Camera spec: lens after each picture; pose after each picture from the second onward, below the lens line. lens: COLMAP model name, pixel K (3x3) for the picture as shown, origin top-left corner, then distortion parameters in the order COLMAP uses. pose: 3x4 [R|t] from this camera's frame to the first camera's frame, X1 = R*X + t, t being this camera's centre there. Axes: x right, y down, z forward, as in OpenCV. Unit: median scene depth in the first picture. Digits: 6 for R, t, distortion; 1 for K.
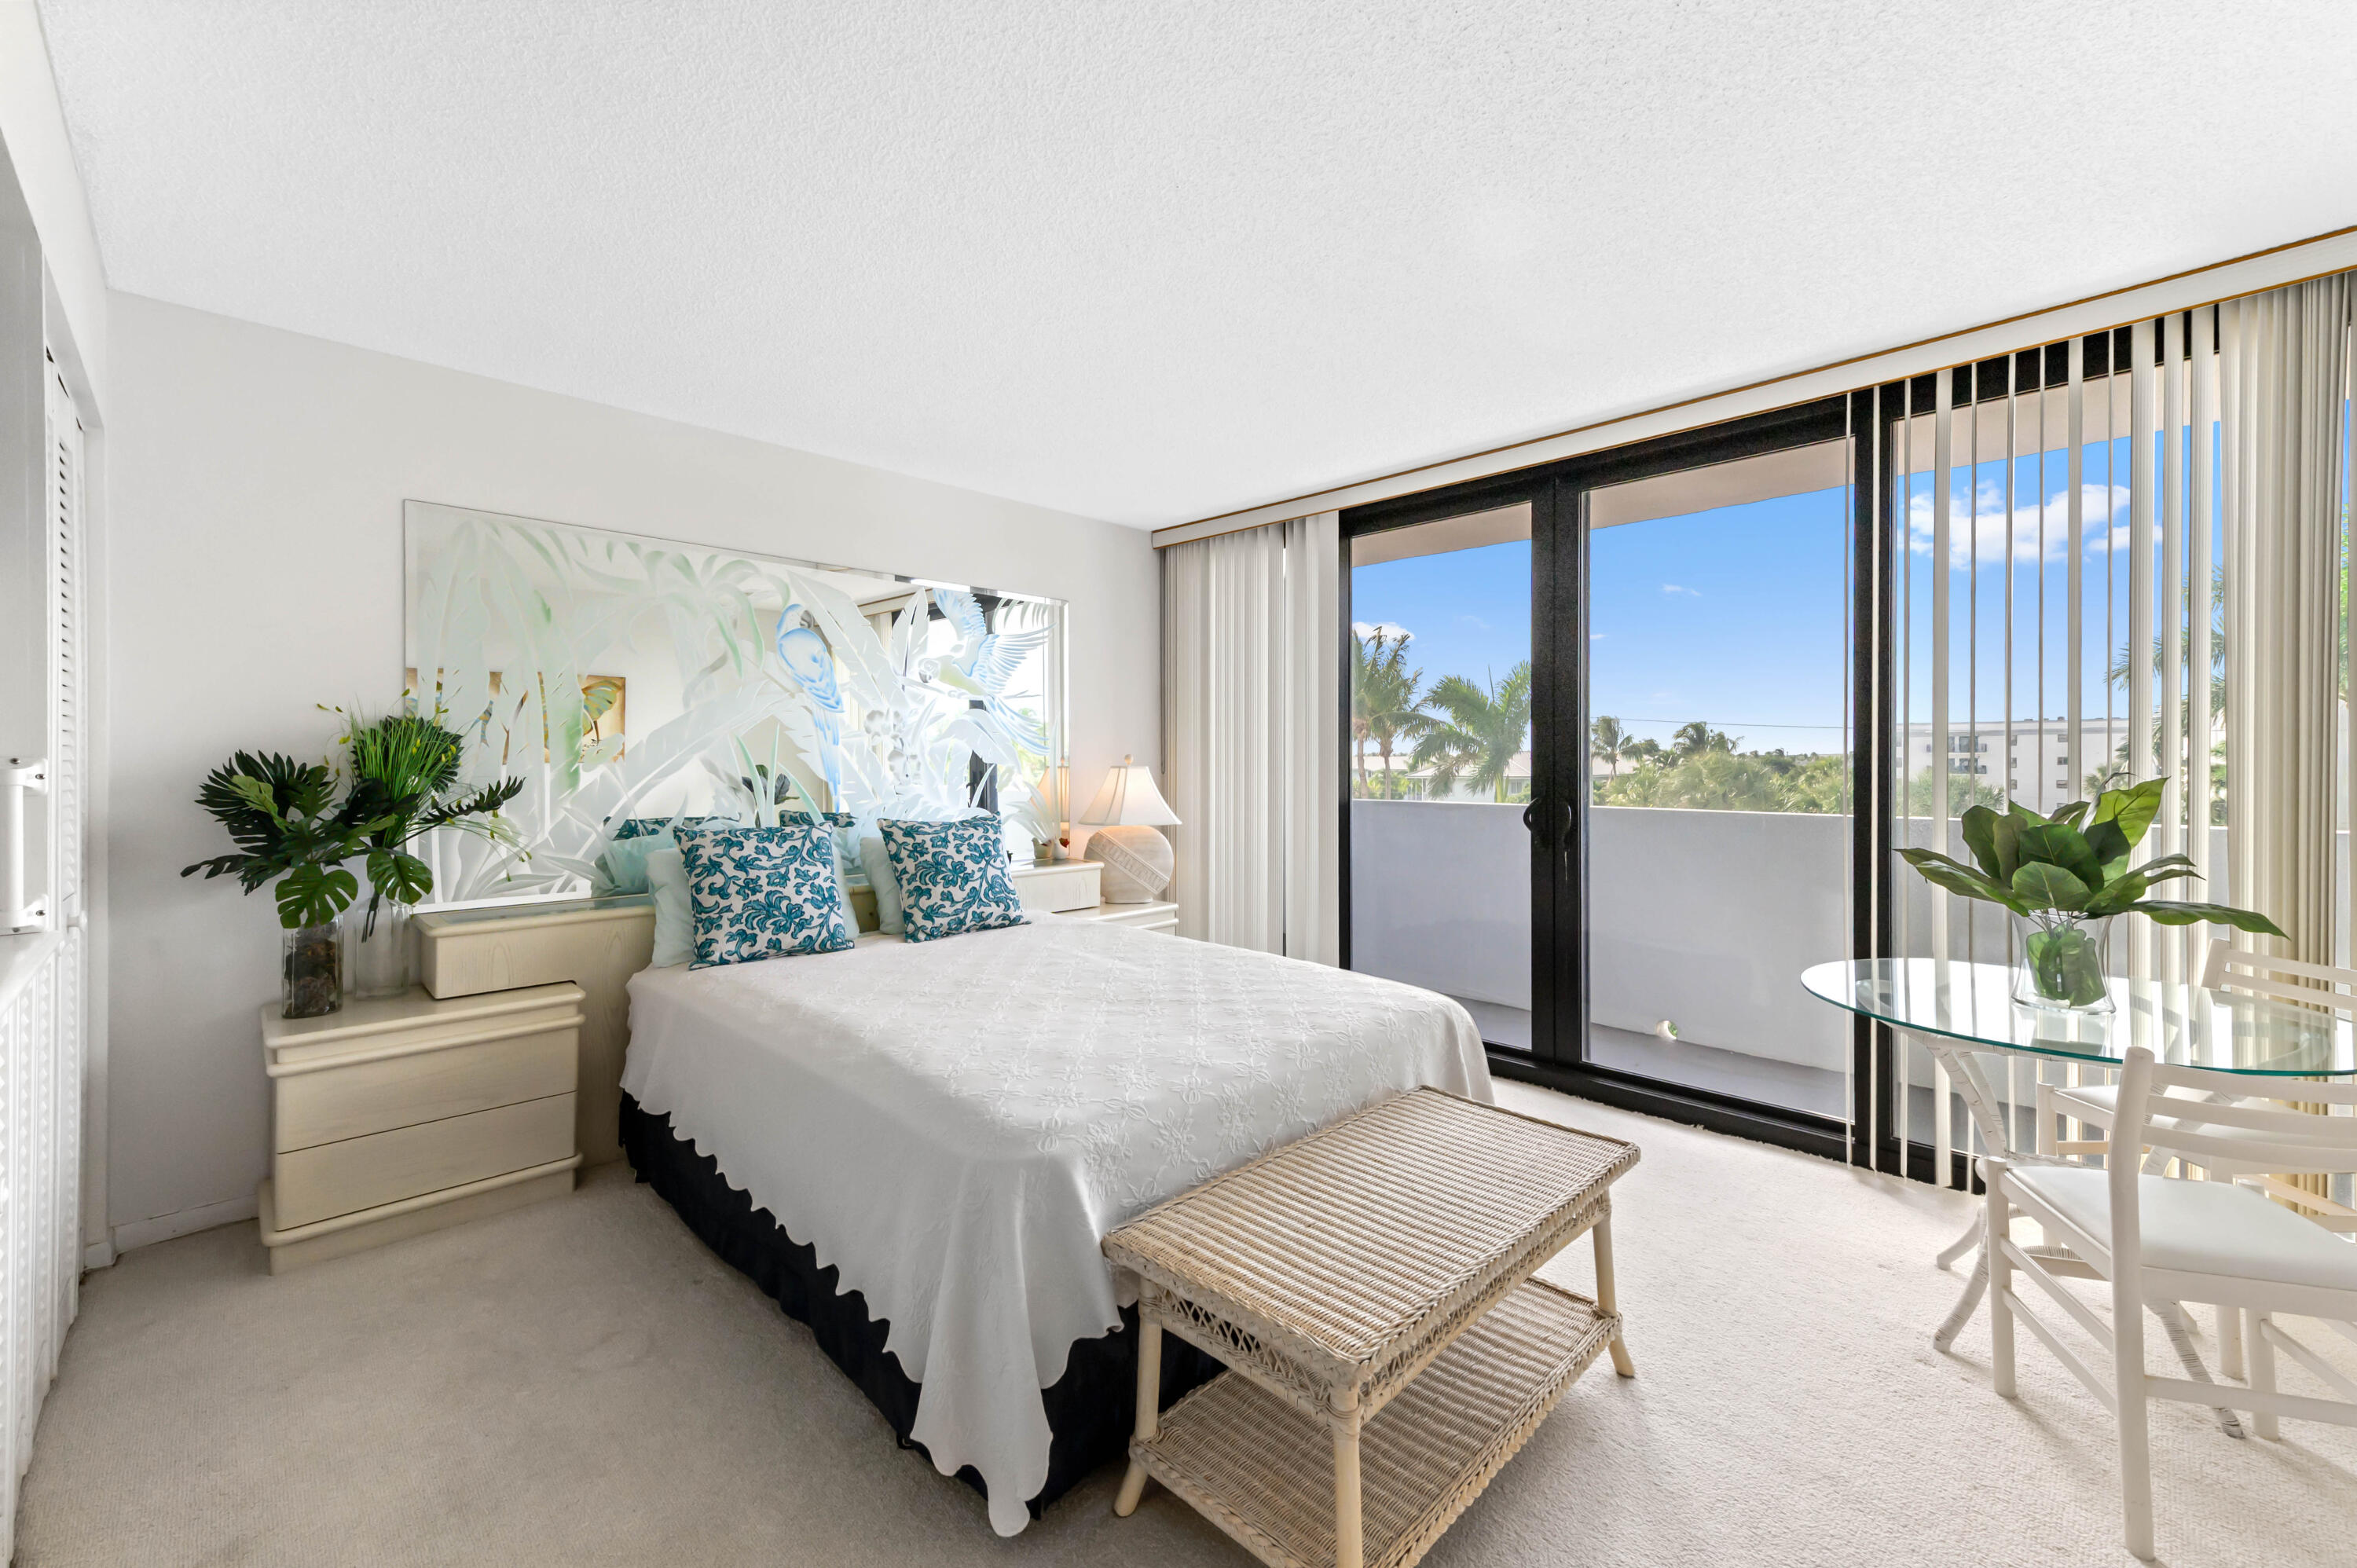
lens RADIAL K [[939.9, 0, 1184.0], [0, 939.9, 750.0], [0, 0, 1]] dist [0.012975, -0.000499]
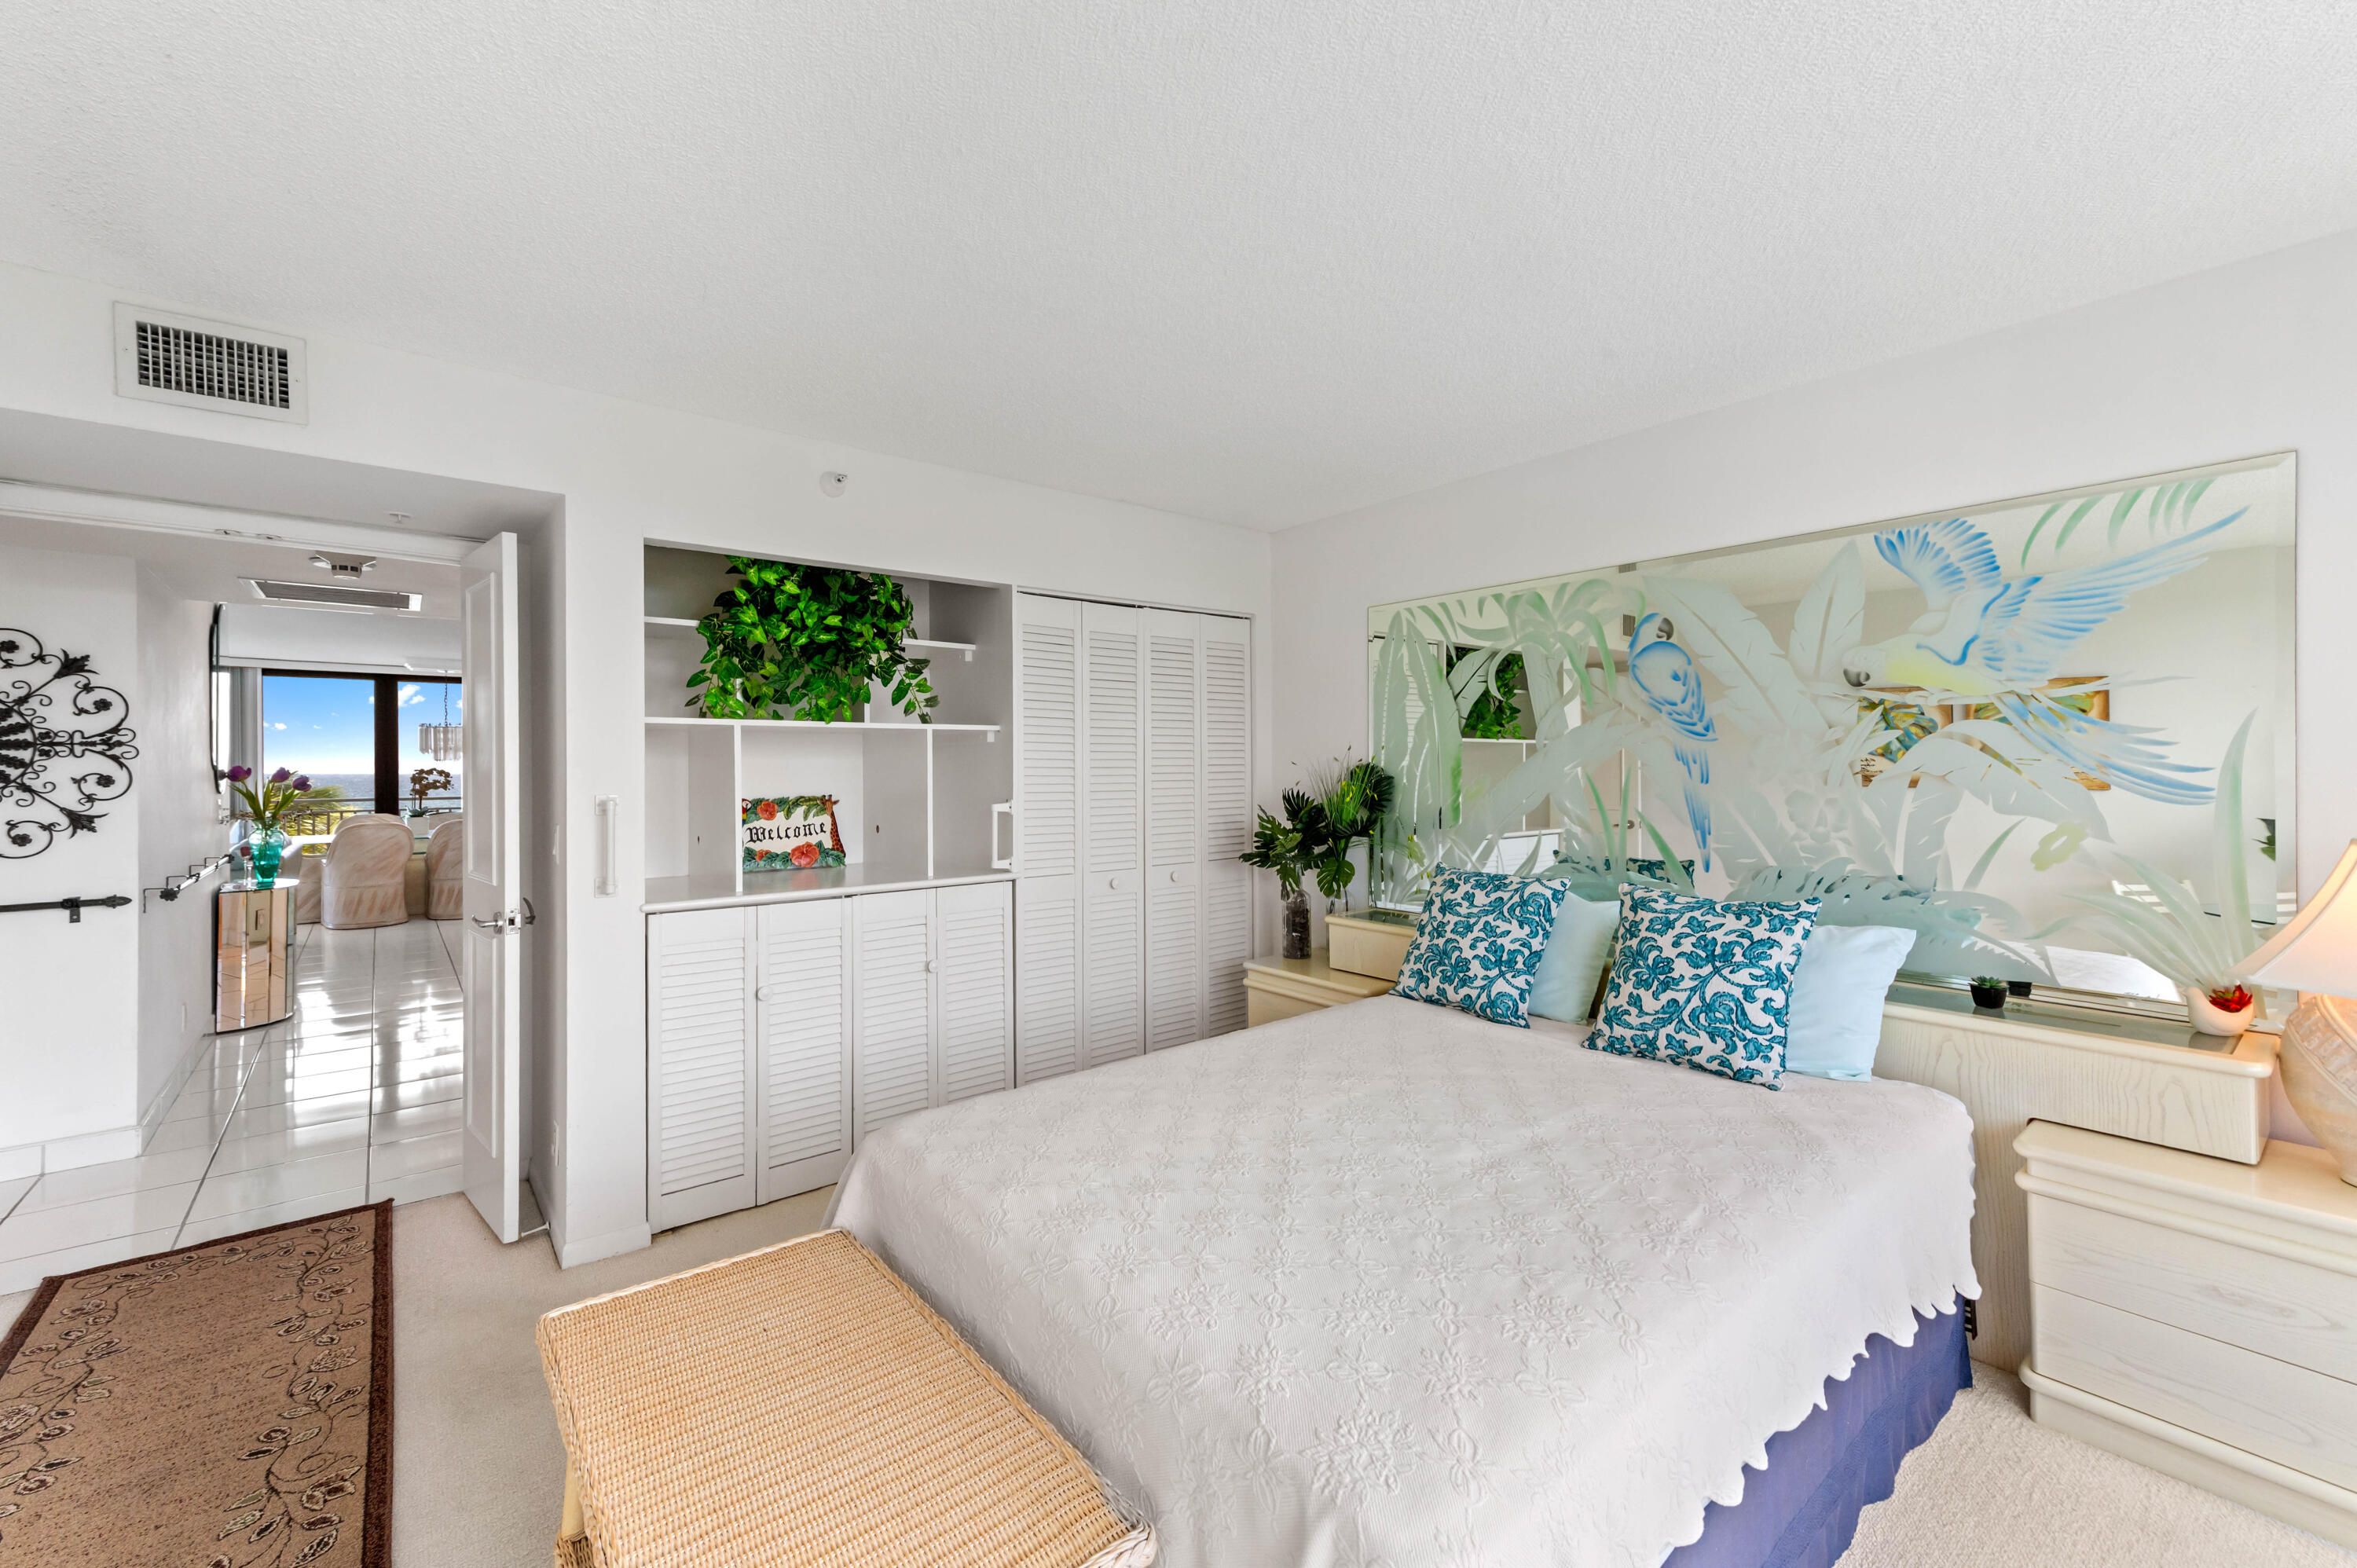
lens RADIAL K [[953.3, 0, 1170.4], [0, 953.3, 754.5], [0, 0, 1]] dist [0.010040, -0.000178]
pose [[-0.101592, -0.015622, -0.994703, 0.515675], [0.014455, 0.999748, -0.017177, -0.024883], [0.994721, -0.016124, -0.101341, 0.731636]]
